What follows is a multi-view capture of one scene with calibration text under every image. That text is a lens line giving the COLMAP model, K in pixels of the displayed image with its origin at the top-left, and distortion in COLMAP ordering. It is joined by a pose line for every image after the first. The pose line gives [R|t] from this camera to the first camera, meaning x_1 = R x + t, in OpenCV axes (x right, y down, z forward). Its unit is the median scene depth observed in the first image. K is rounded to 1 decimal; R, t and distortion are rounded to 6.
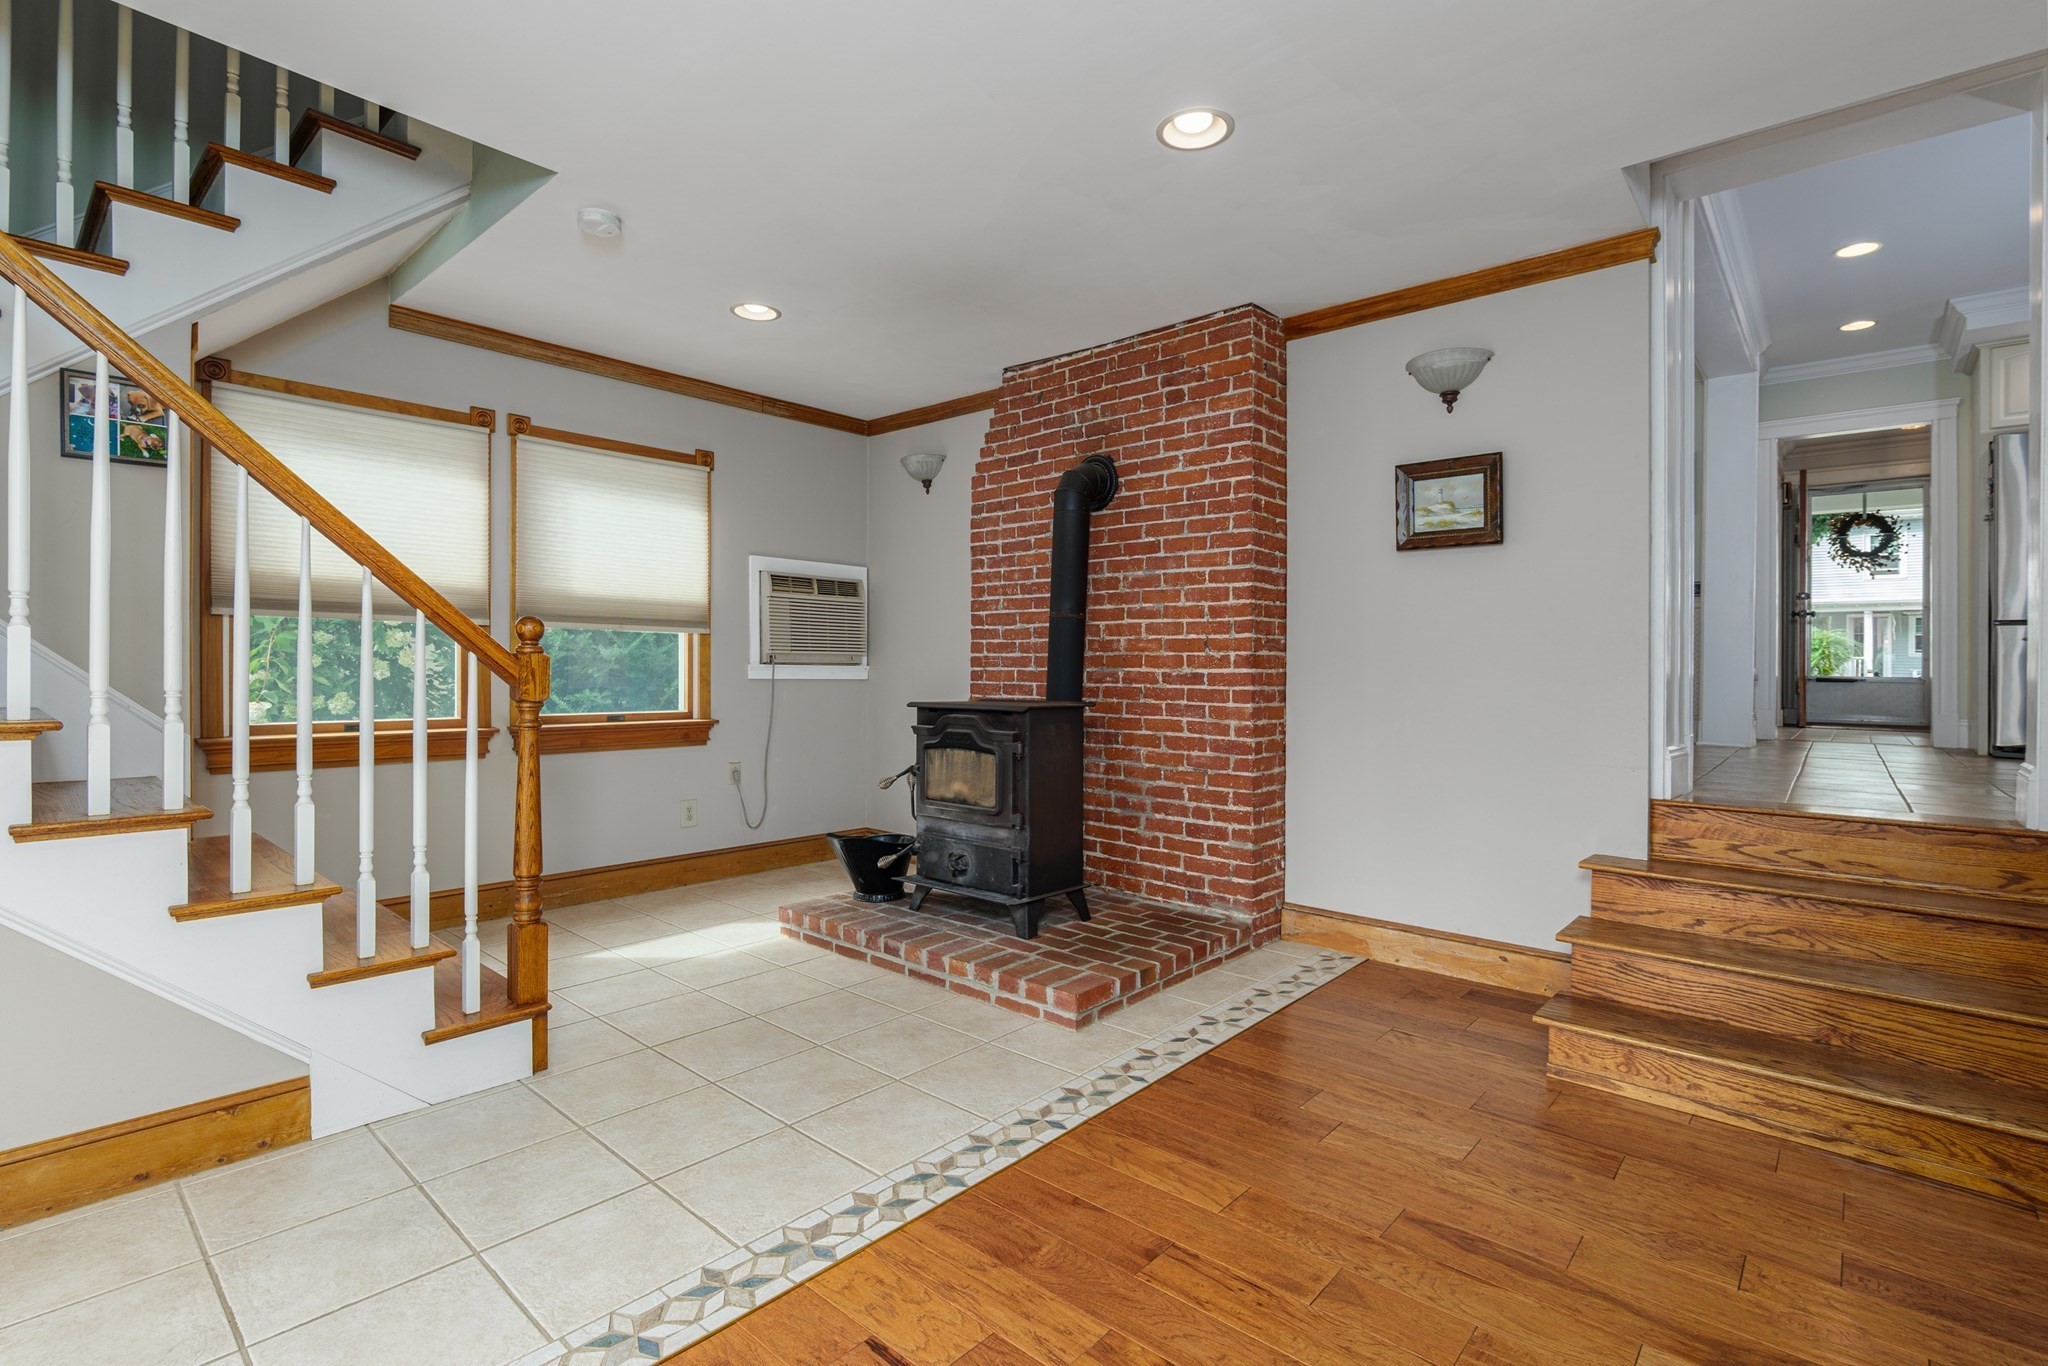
lens RADIAL K [[951.5, 0, 1012.4], [0, 951.5, 677.4], [0, 0, 1]] dist [-0.010243, -0.004213]
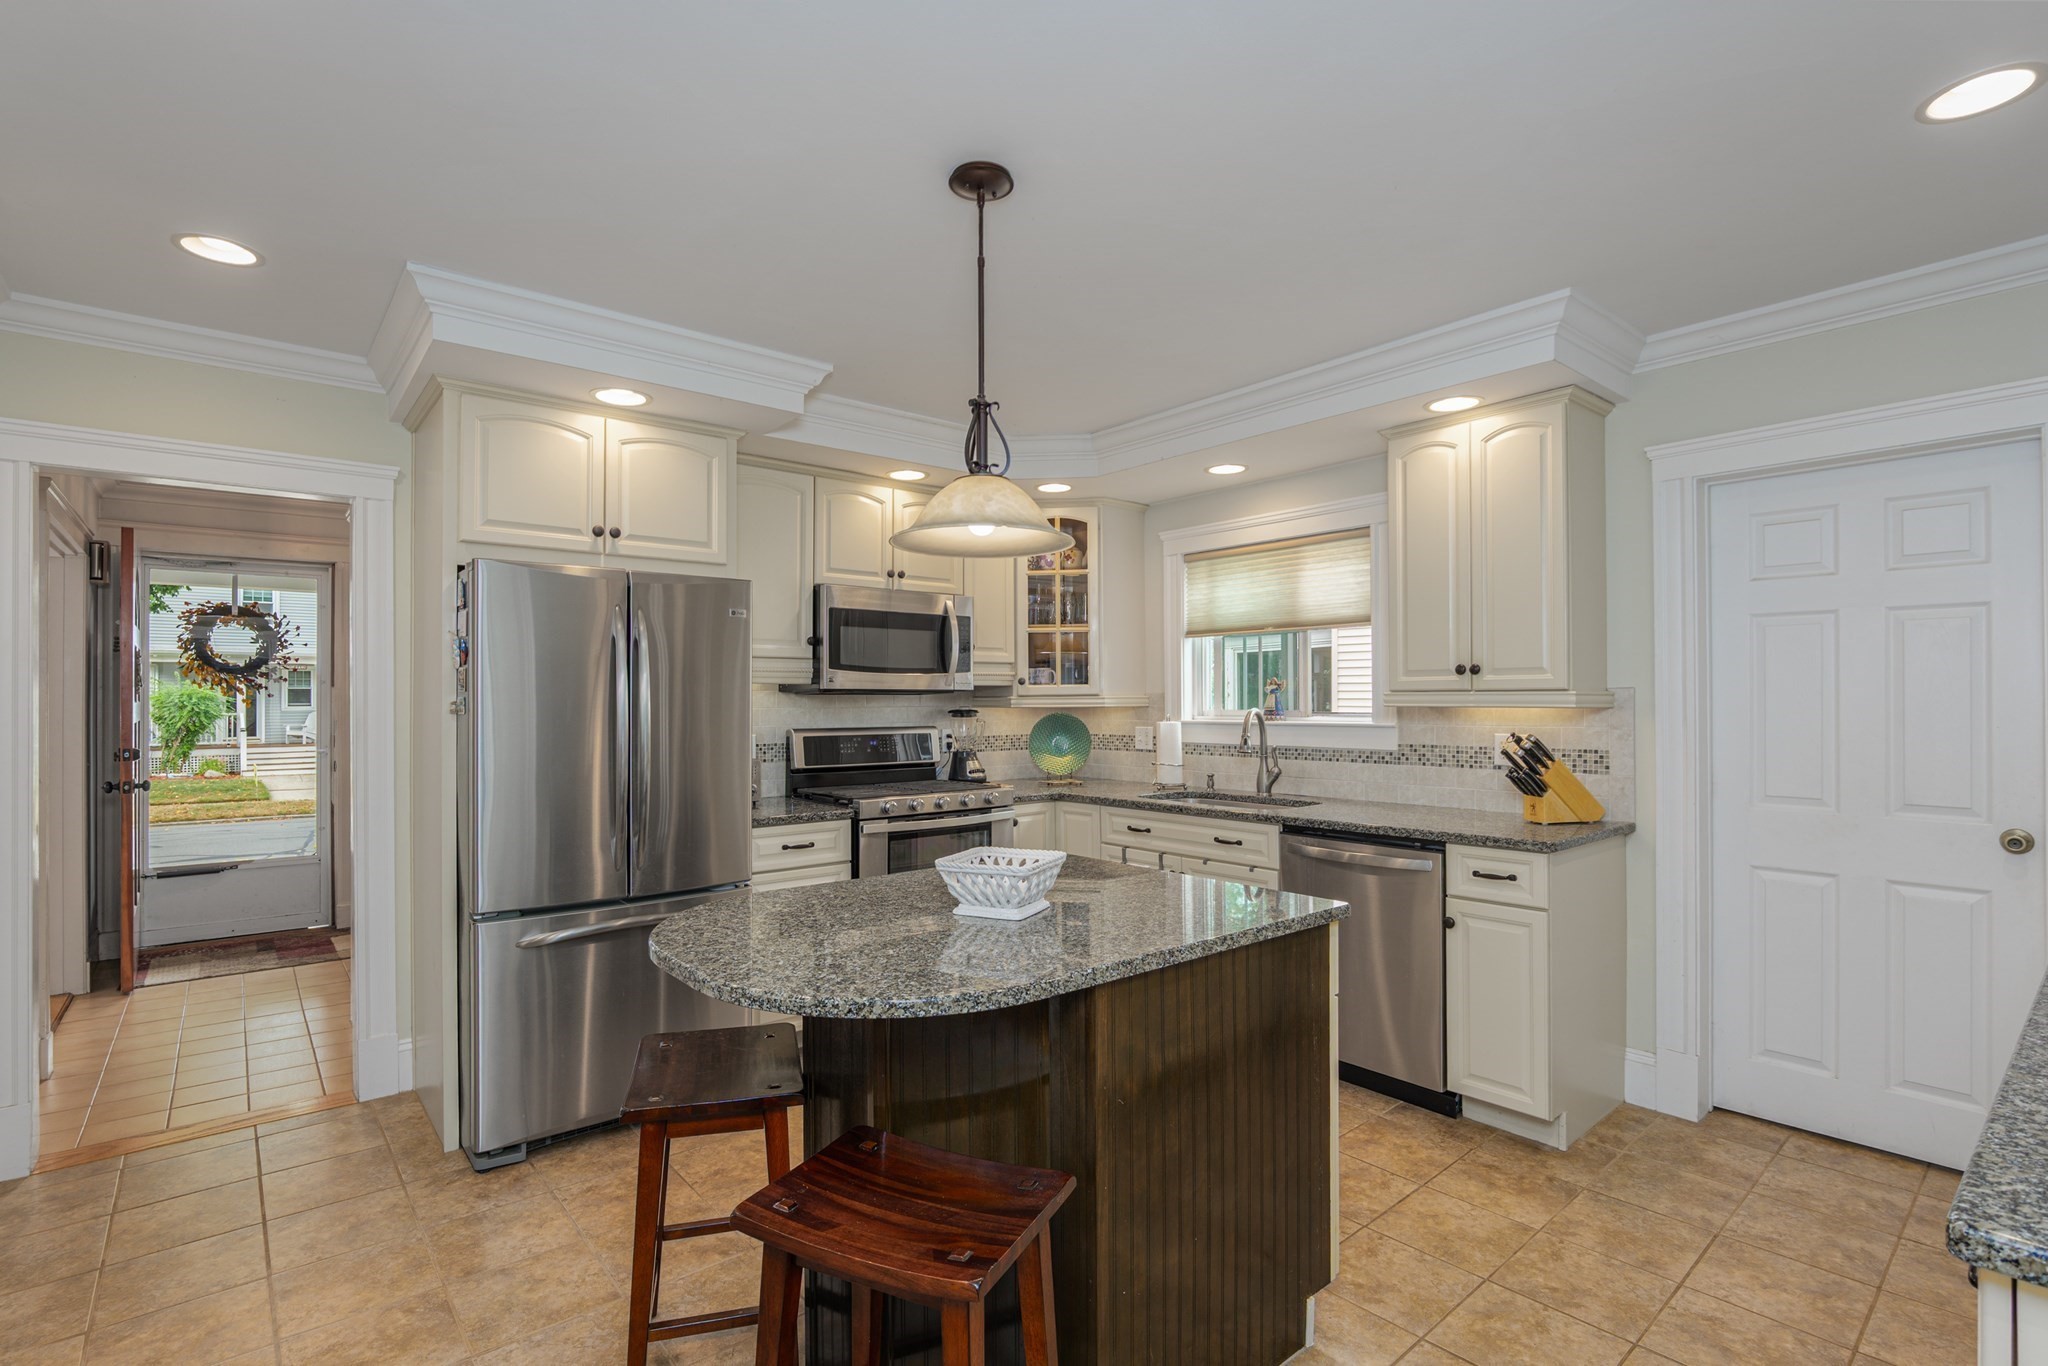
lens RADIAL K [[951.5, 0, 1019.2], [0, 951.5, 689.7], [0, 0, 1]] dist [-0.010243, -0.004213]
pose [[0.143524, 0.004229, 0.989638, 0.365595], [0.008561, 0.999948, -0.005515, -0.115509], [-0.989610, 0.009264, 0.143480, 0.399390]]
